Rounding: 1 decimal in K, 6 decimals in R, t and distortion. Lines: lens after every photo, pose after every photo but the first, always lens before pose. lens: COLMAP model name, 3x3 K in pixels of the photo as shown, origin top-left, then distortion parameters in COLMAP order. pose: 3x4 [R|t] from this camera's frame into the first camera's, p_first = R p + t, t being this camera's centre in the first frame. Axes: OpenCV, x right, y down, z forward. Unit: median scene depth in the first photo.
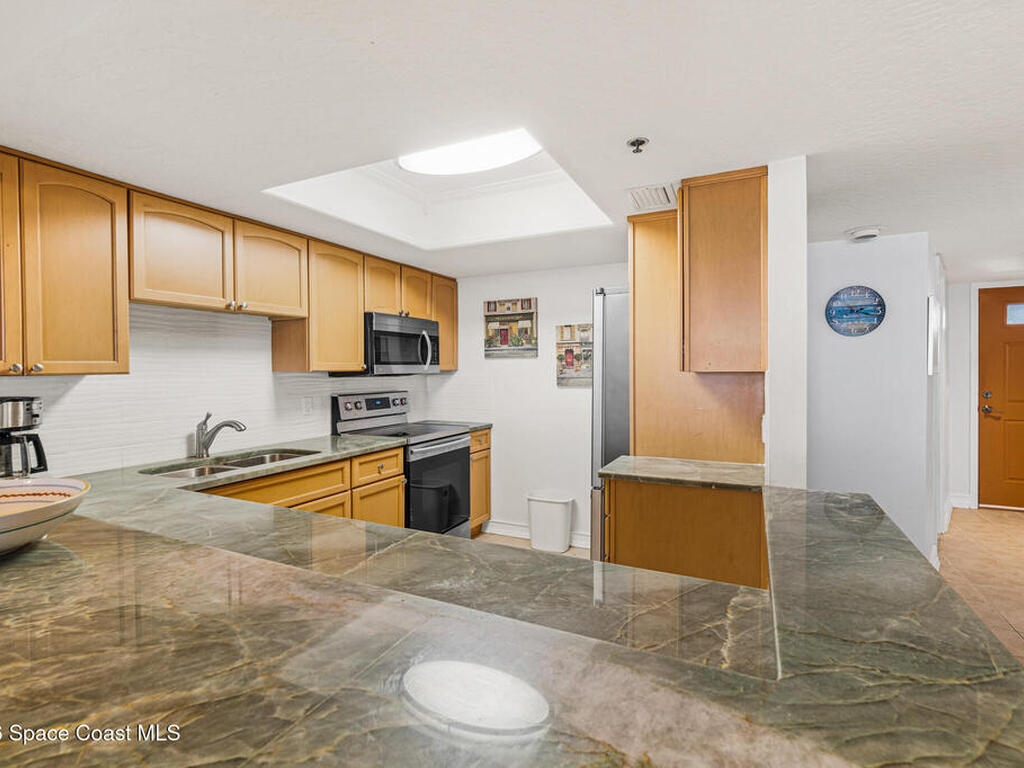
lens RADIAL K [[504.6, 0, 508.9], [0, 504.6, 374.8], [0, 0, 1]] dist [-0.001450, 0.000630]
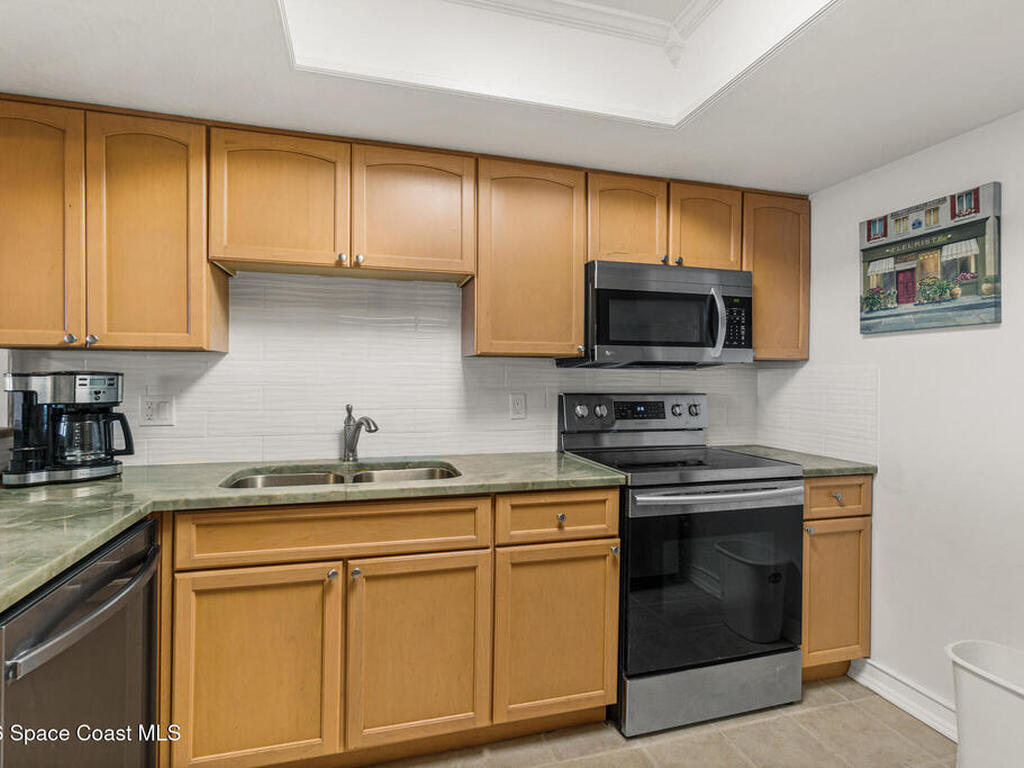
lens RADIAL K [[504.6, 0, 508.9], [0, 504.6, 374.8], [0, 0, 1]] dist [-0.001450, 0.000630]
pose [[0.665075, 0.009581, -0.746715, 0.104464], [-0.019333, 0.999803, -0.004390, 0.018019], [0.746526, 0.017356, 0.665129, 0.443113]]
